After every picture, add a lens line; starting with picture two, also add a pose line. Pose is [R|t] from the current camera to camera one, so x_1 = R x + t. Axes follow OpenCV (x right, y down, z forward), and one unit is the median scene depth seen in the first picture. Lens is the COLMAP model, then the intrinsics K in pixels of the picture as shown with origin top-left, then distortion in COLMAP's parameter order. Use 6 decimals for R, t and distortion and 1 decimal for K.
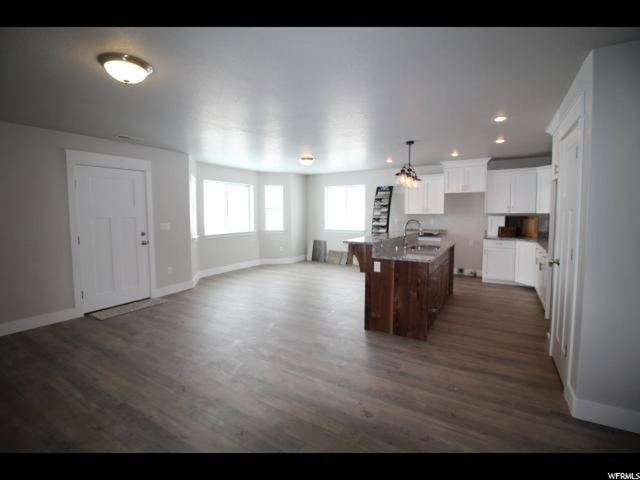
lens RADIAL K [[297.3, 0, 316.0], [0, 297.3, 233.1], [0, 0, 1]] dist [-0.014218, -0.000576]
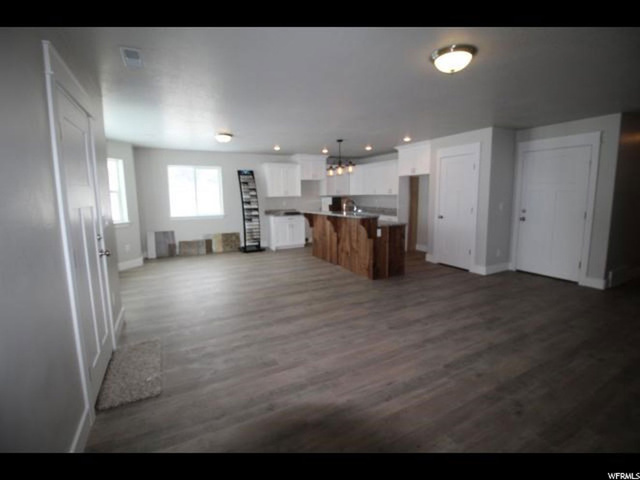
lens RADIAL K [[299.5, 0, 321.0], [0, 299.5, 231.4], [0, 0, 1]] dist [0.000807, -0.000070]
pose [[0.508947, -0.109122, 0.853853, -0.893437], [0.072766, 0.993836, 0.083639, -0.024267], [-0.857717, 0.019564, 0.513750, 0.402415]]
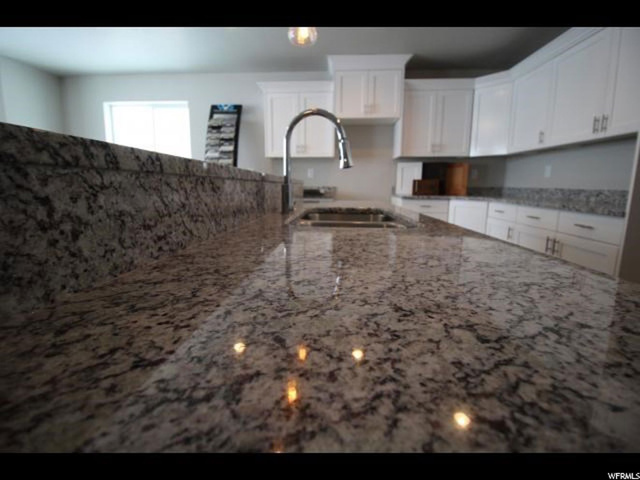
lens RADIAL K [[297.3, 0, 316.0], [0, 297.3, 233.1], [0, 0, 1]] dist [-0.014218, -0.000576]
pose [[0.884635, -0.062286, 0.462105, 0.188778], [0.020628, 0.995295, 0.094666, 0.037576], [-0.465827, -0.074213, 0.881758, 0.731459]]
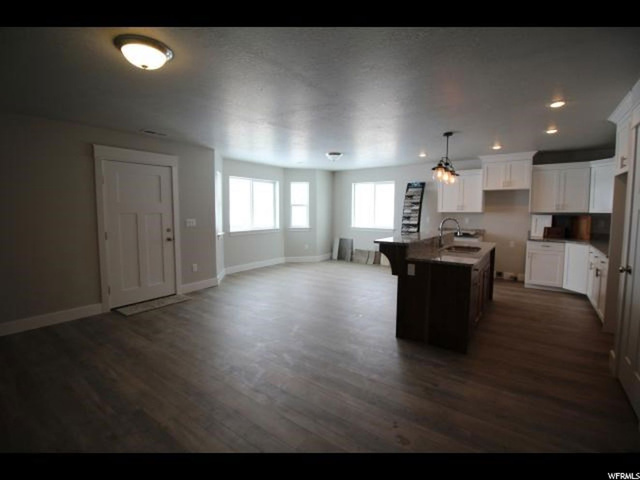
lens RADIAL K [[297.3, 0, 316.0], [0, 297.3, 233.1], [0, 0, 1]] dist [-0.014218, -0.000576]
pose [[0.996472, 0.013604, -0.082819, -0.009248], [-0.012887, 0.999875, 0.009187, -0.002775], [0.082934, -0.008087, 0.996522, 0.052808]]
